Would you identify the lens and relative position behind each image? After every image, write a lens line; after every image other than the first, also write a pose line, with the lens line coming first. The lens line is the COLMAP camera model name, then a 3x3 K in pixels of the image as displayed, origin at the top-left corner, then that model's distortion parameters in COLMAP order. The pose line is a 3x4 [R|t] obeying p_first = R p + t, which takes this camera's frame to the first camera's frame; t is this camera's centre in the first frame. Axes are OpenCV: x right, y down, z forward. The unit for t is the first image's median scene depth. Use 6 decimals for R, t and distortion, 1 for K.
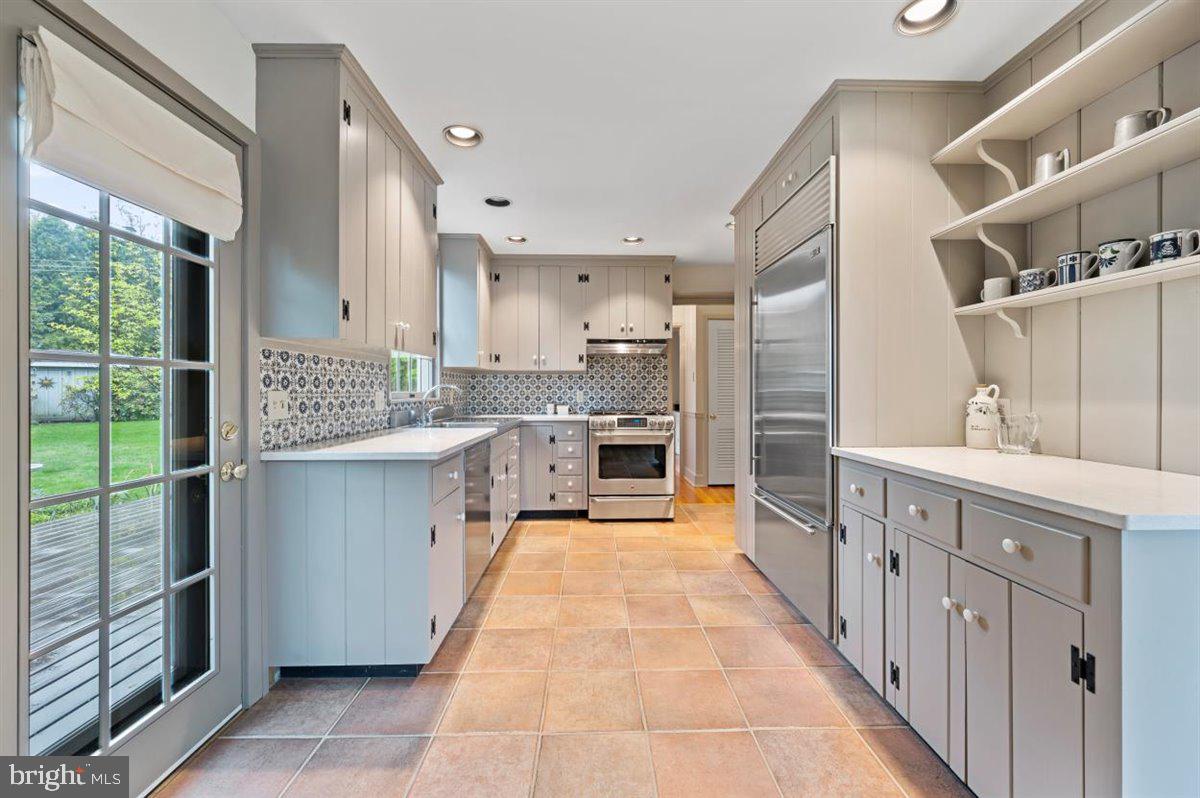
lens RADIAL K [[484.6, 0, 598.8], [0, 484.6, 369.7], [0, 0, 1]] dist [0.001730, 0.000235]
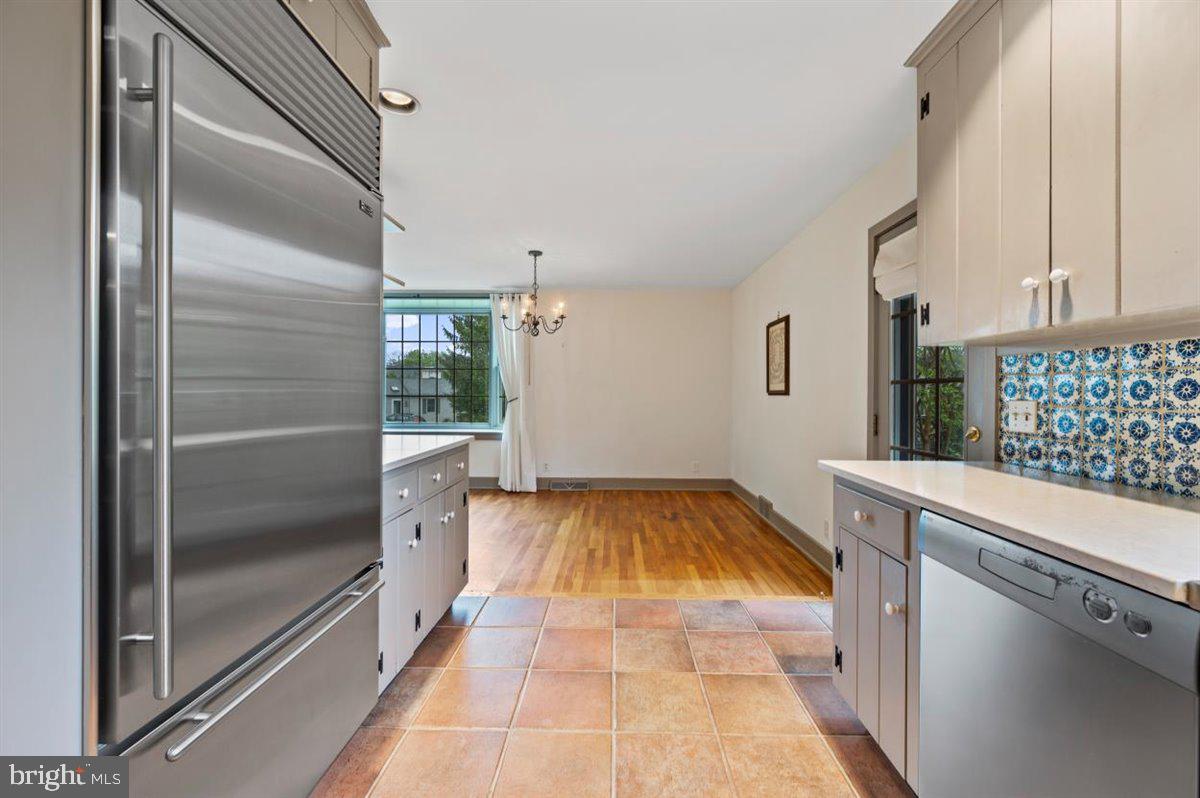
lens RADIAL K [[476.0, 0, 601.6], [0, 476.0, 393.5], [0, 0, 1]] dist [0.002358, 0.000692]
pose [[-0.998947, -0.003784, 0.045723, 0.061745], [-0.005755, 0.999055, -0.043071, 0.071363], [-0.045517, -0.043289, -0.998025, 1.871364]]
